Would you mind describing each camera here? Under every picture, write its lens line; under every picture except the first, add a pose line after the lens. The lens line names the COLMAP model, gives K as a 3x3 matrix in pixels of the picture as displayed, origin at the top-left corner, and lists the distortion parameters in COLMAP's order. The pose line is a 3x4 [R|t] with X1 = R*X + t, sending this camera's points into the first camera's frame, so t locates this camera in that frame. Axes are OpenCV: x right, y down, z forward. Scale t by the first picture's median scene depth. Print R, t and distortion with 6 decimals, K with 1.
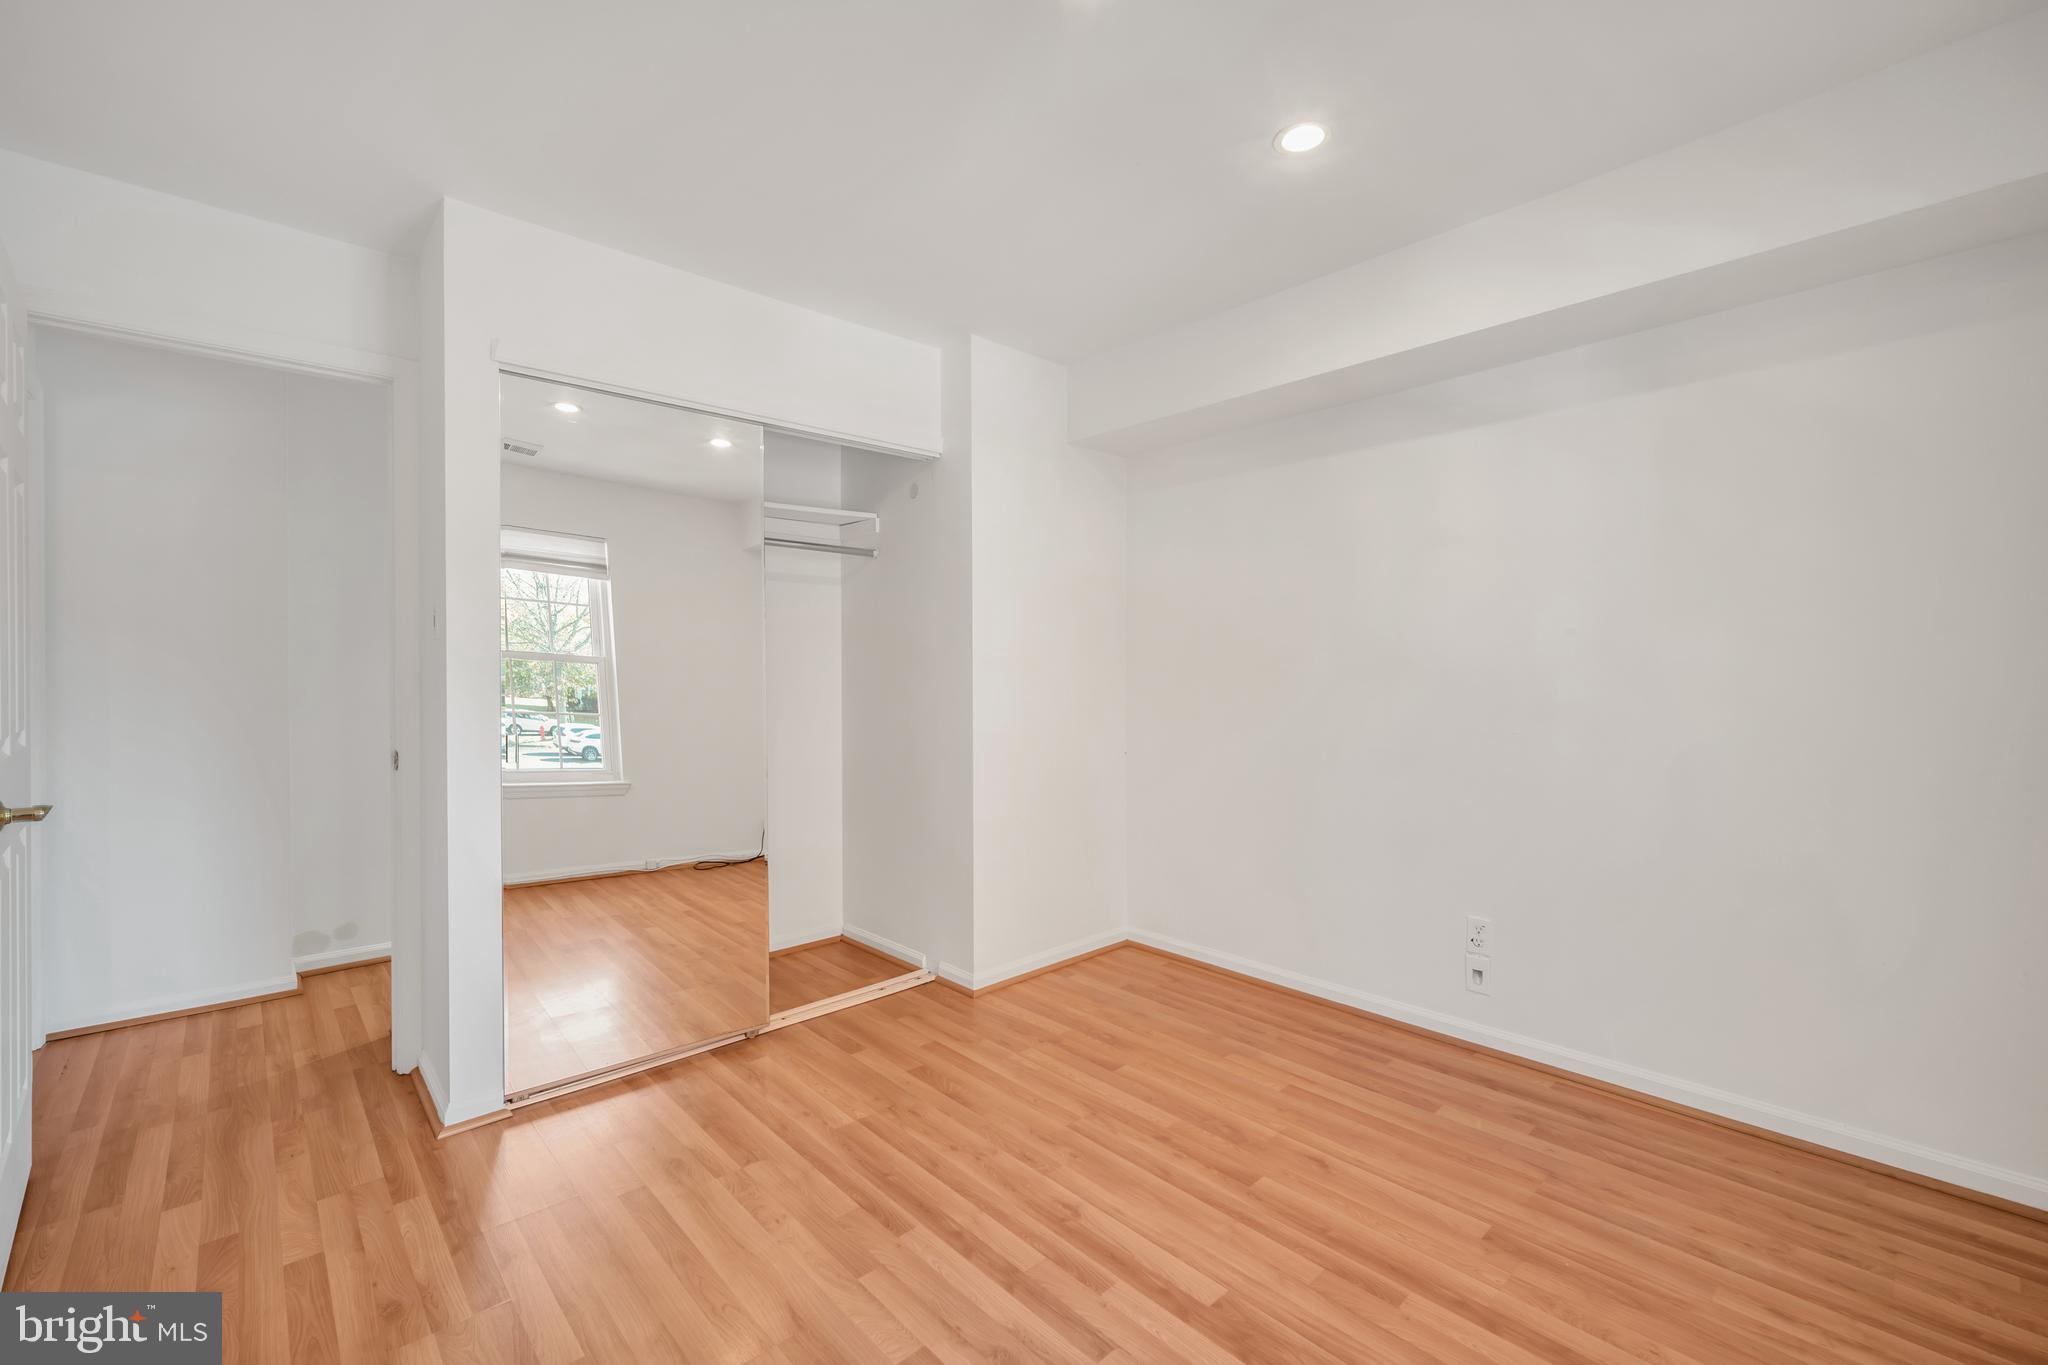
lens RADIAL K [[863.8, 0, 1021.2], [0, 863.8, 678.0], [0, 0, 1]] dist [0.001572, -0.000507]
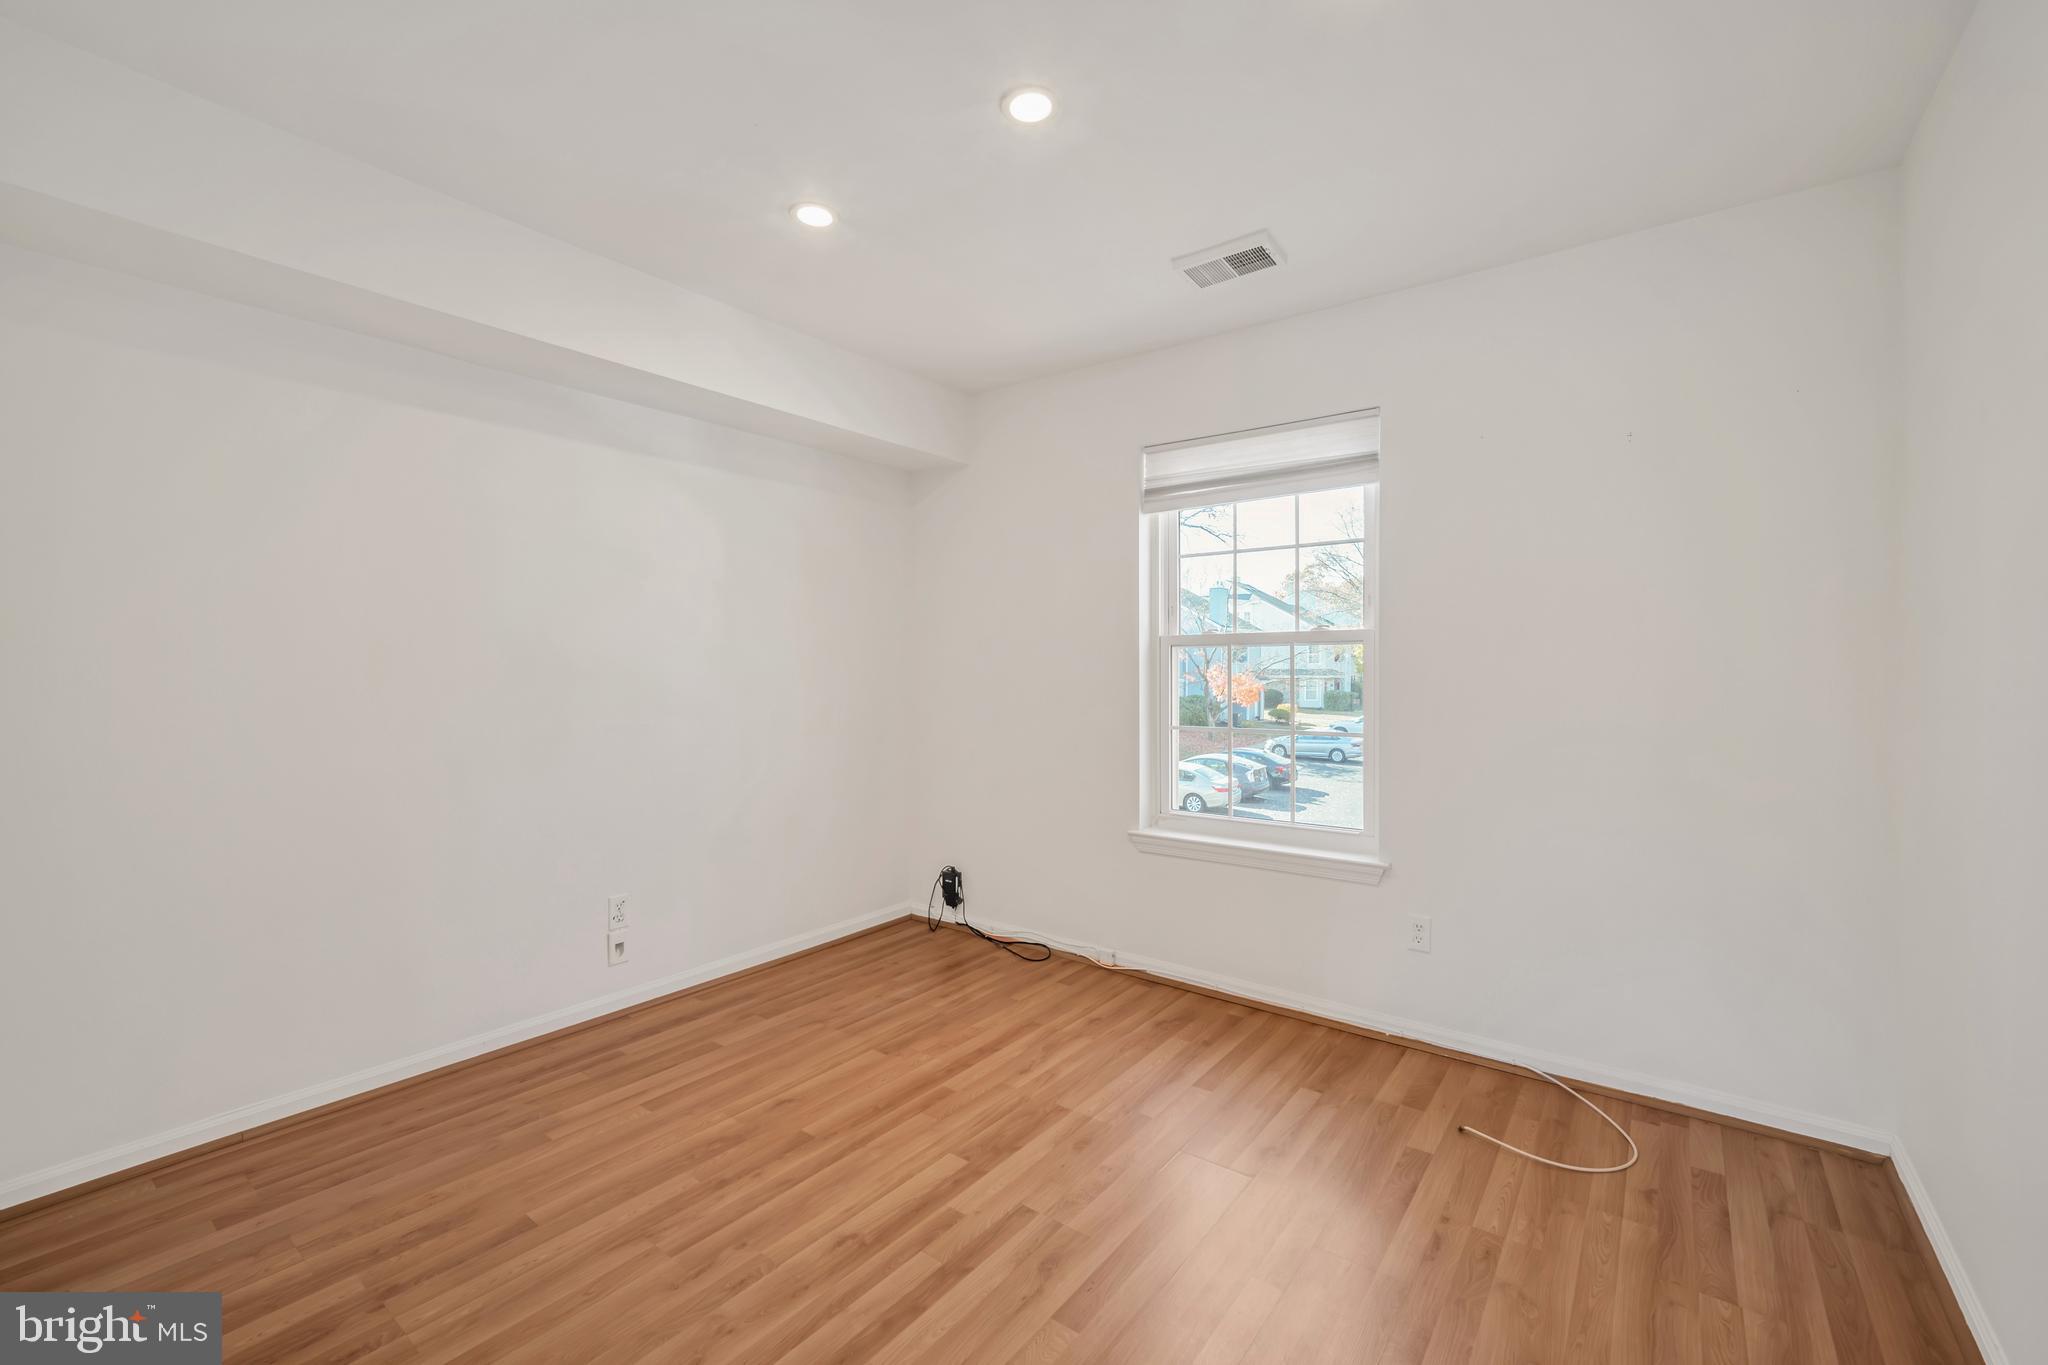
lens RADIAL K [[863.8, 0, 1021.9], [0, 863.8, 673.5], [0, 0, 1]] dist [0.001572, -0.000507]
pose [[-0.183597, -0.003540, 0.982995, -0.838168], [0.006606, 0.999966, 0.004835, -0.008116], [-0.982979, 0.007382, -0.183567, 0.905940]]
